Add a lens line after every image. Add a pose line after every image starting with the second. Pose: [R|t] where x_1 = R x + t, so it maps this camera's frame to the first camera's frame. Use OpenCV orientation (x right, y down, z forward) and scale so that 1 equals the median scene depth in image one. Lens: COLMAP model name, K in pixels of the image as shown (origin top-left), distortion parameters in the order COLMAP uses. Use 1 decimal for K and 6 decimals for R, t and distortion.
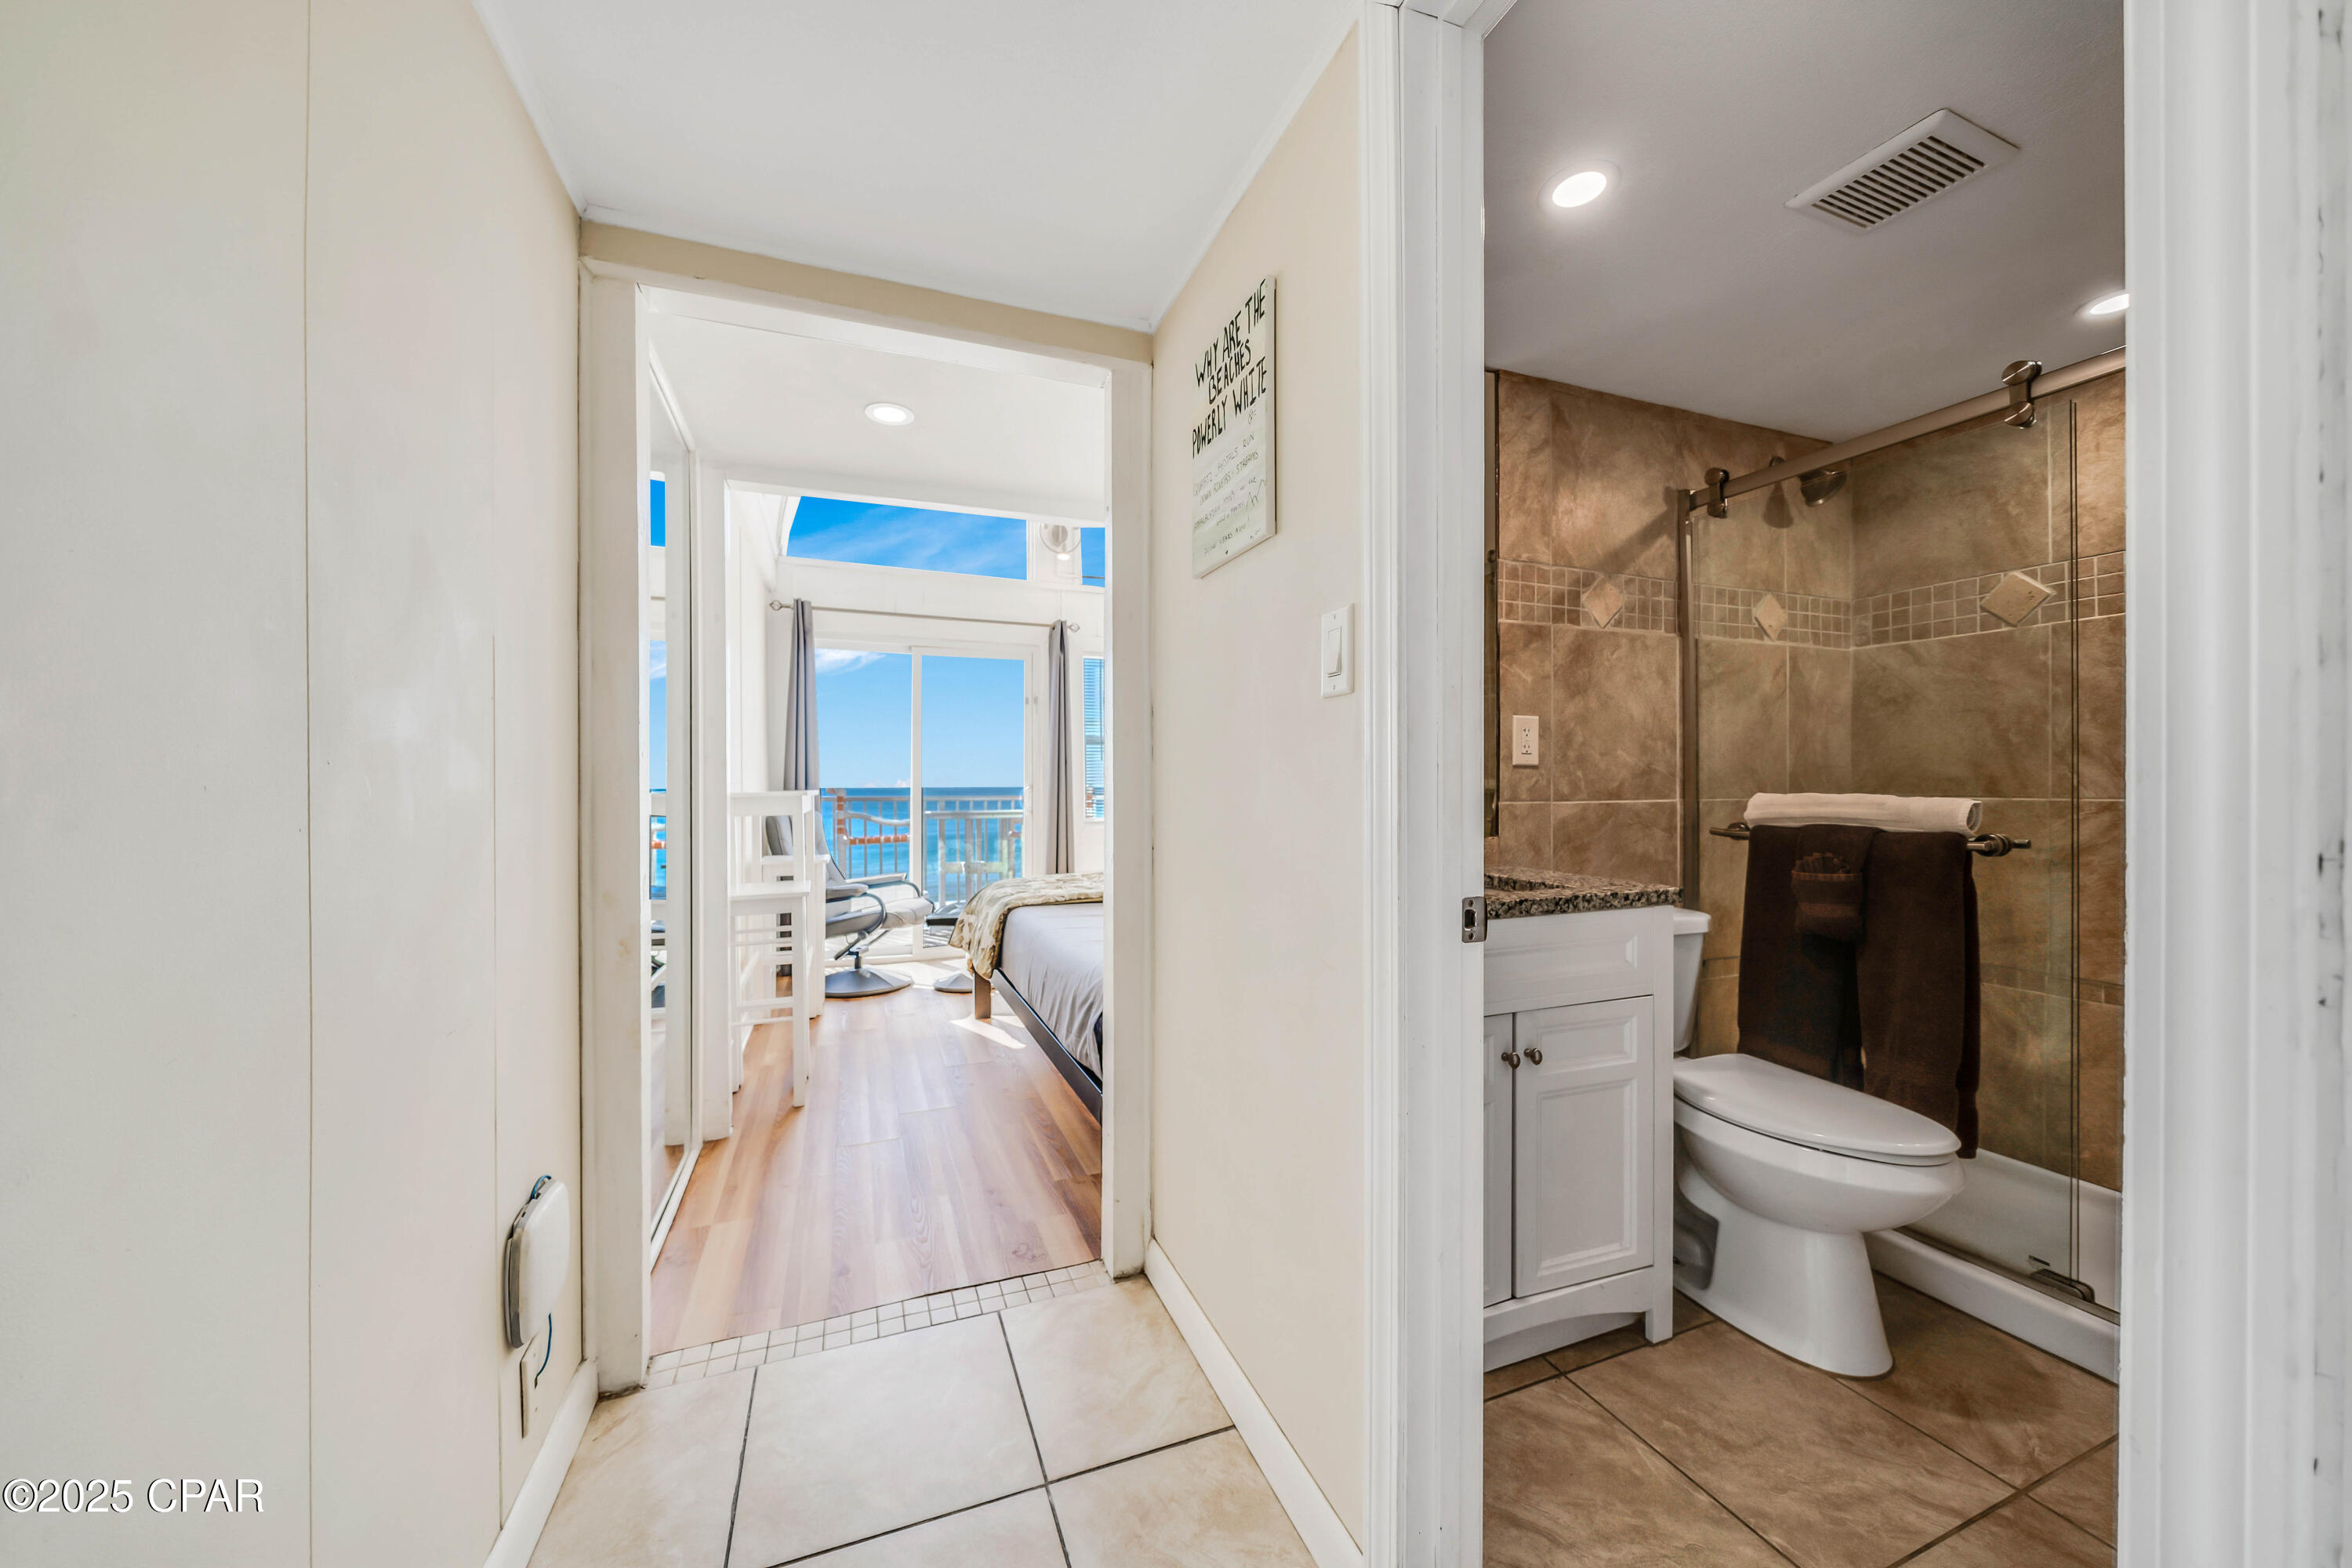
lens RADIAL K [[835.0, 0, 1167.4], [0, 835.0, 782.7], [0, 0, 1]] dist [-0.002973, -0.000374]
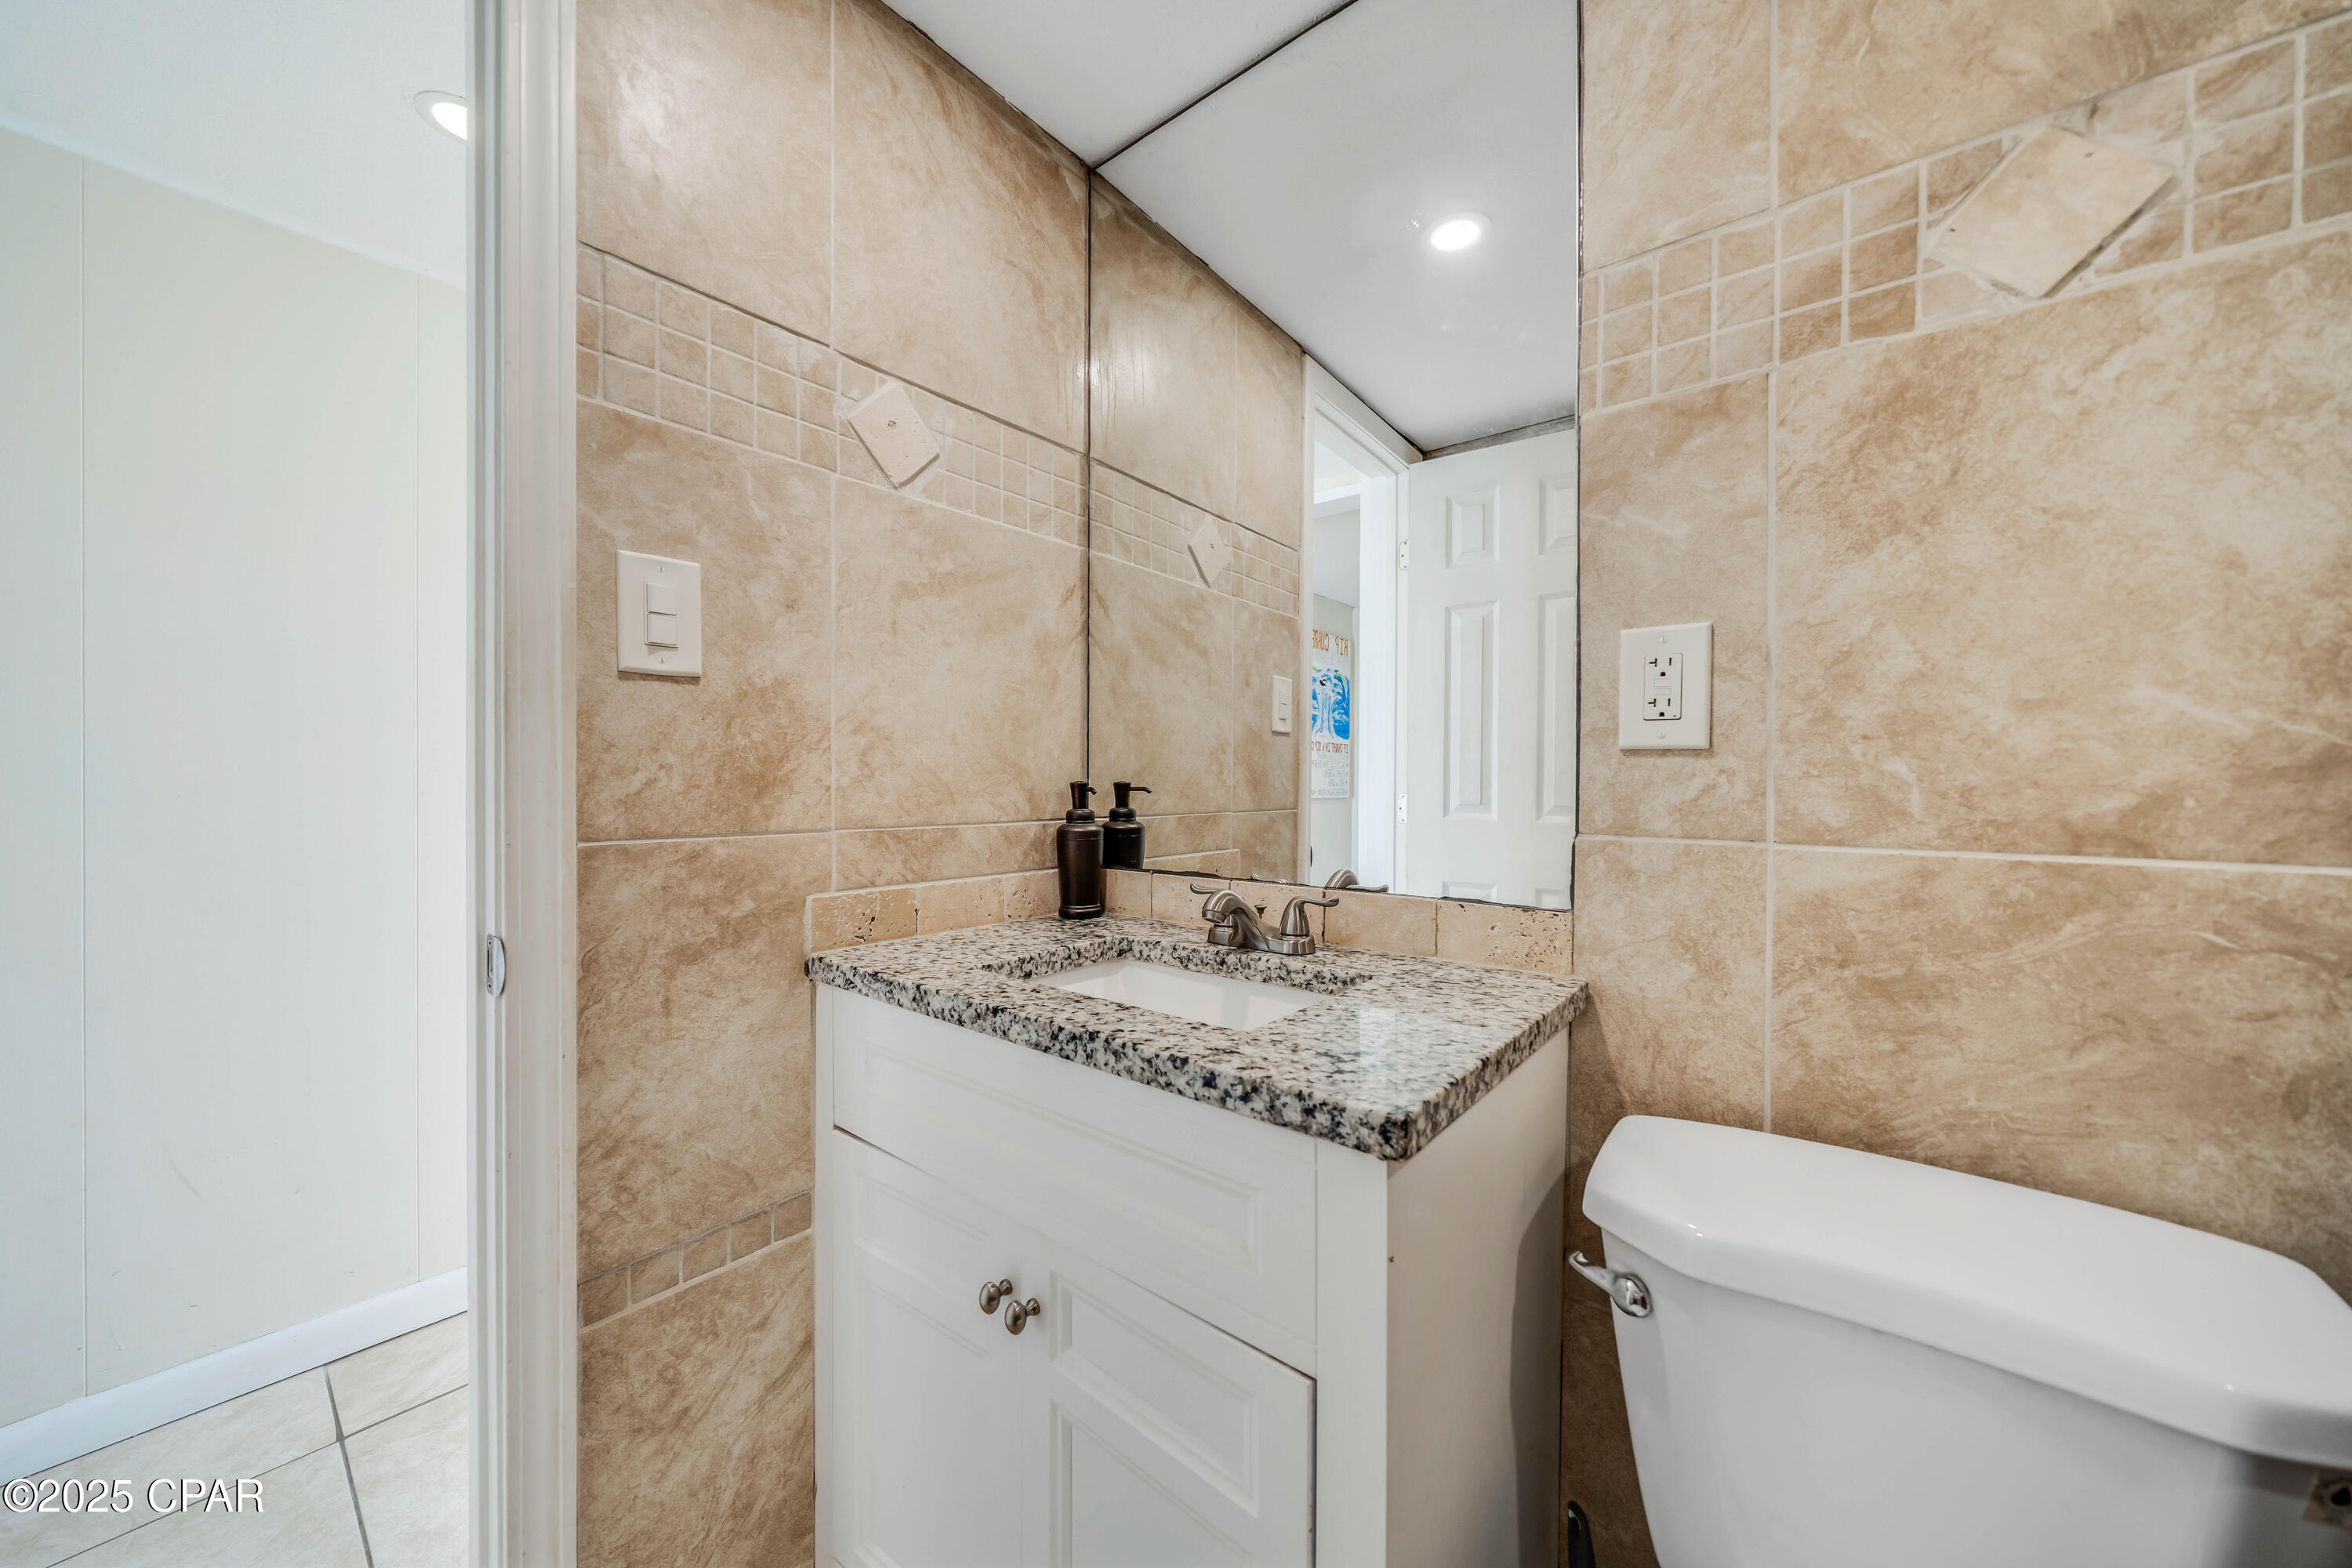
lens RADIAL K [[835.0, 0, 1167.4], [0, 835.0, 782.7], [0, 0, 1]] dist [-0.002973, -0.000374]
pose [[0.479047, 0.008649, -0.877747, 0.654159], [-0.008840, 0.999948, 0.005028, -0.003943], [0.877745, 0.005351, 0.479098, 0.582281]]
